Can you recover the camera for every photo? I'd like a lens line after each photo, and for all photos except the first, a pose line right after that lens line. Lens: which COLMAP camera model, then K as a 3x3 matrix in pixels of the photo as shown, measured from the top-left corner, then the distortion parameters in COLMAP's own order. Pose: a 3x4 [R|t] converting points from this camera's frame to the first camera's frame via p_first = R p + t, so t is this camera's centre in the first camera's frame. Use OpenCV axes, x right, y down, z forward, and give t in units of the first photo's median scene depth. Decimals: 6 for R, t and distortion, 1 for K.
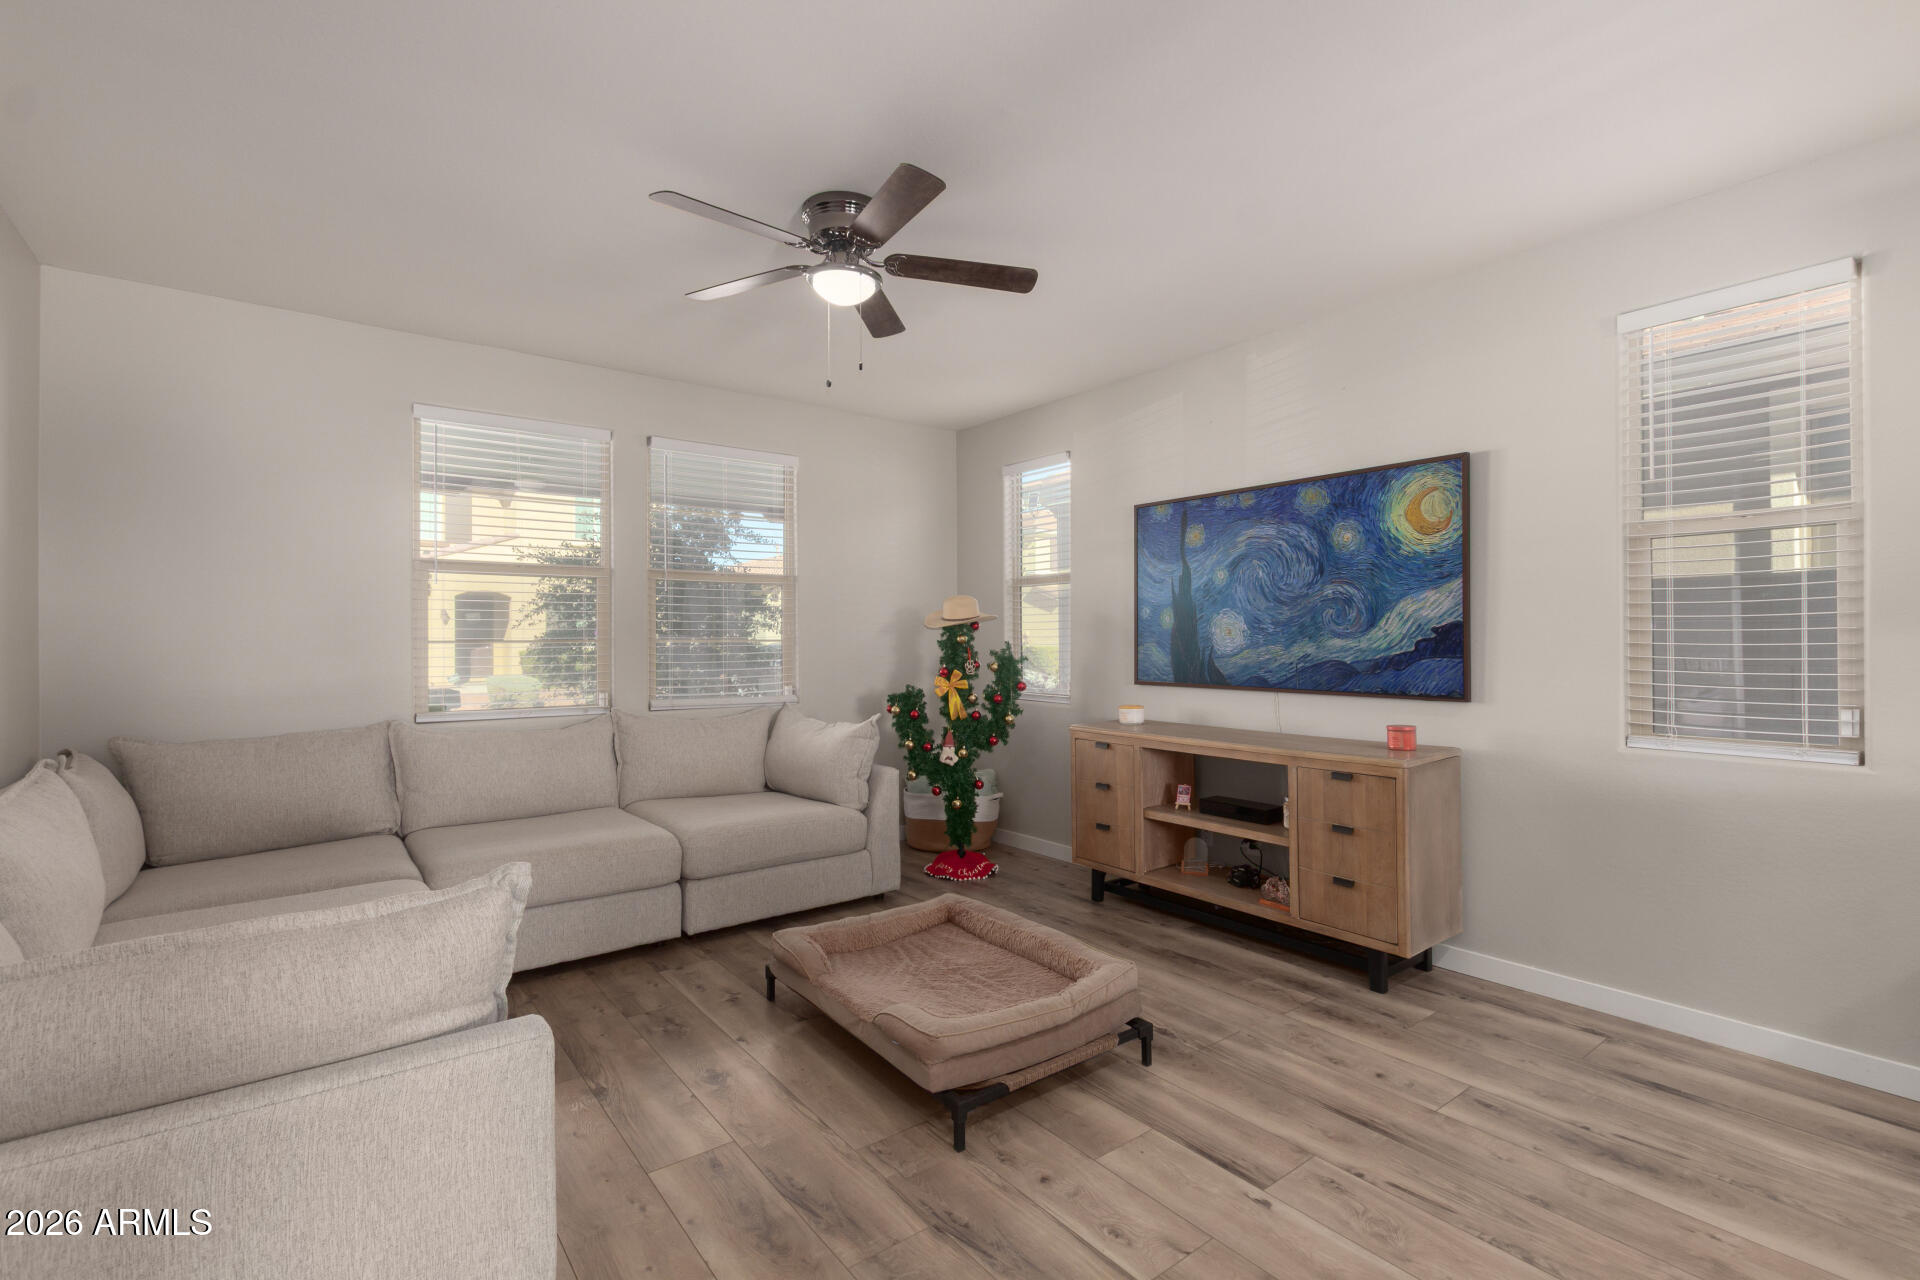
lens RADIAL K [[880.4, 0, 955.6], [0, 880.4, 641.8], [0, 0, 1]] dist [0.011542, -0.003788]
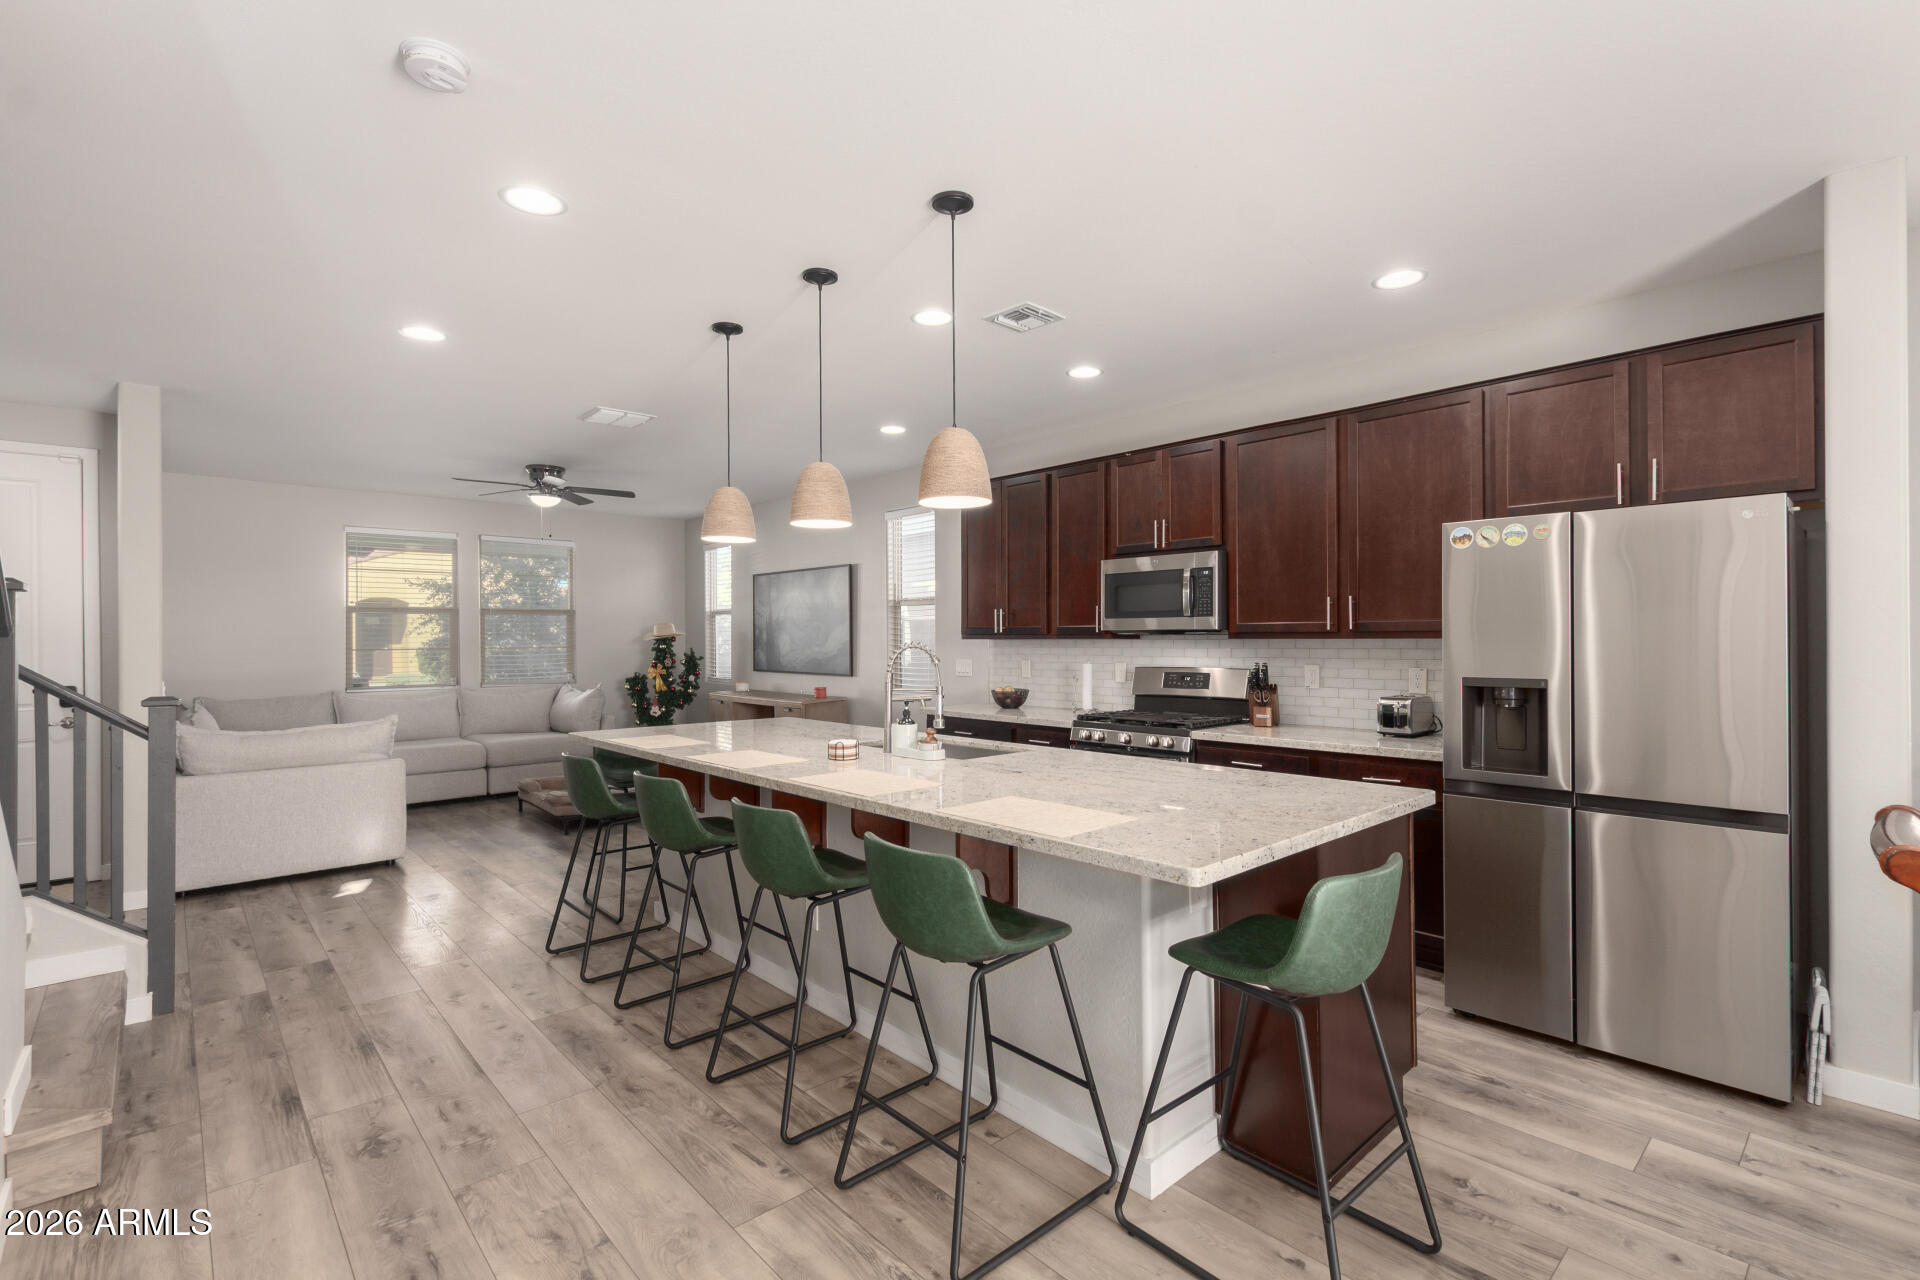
lens RADIAL K [[880.4, 0, 963.7], [0, 880.4, 640.2], [0, 0, 1]] dist [0.011542, -0.003788]
pose [[0.995927, -0.002267, 0.090134, 0.459043], [0.001874, 0.999988, 0.004448, -0.023425], [-0.090143, -0.004261, 0.995920, -0.860704]]
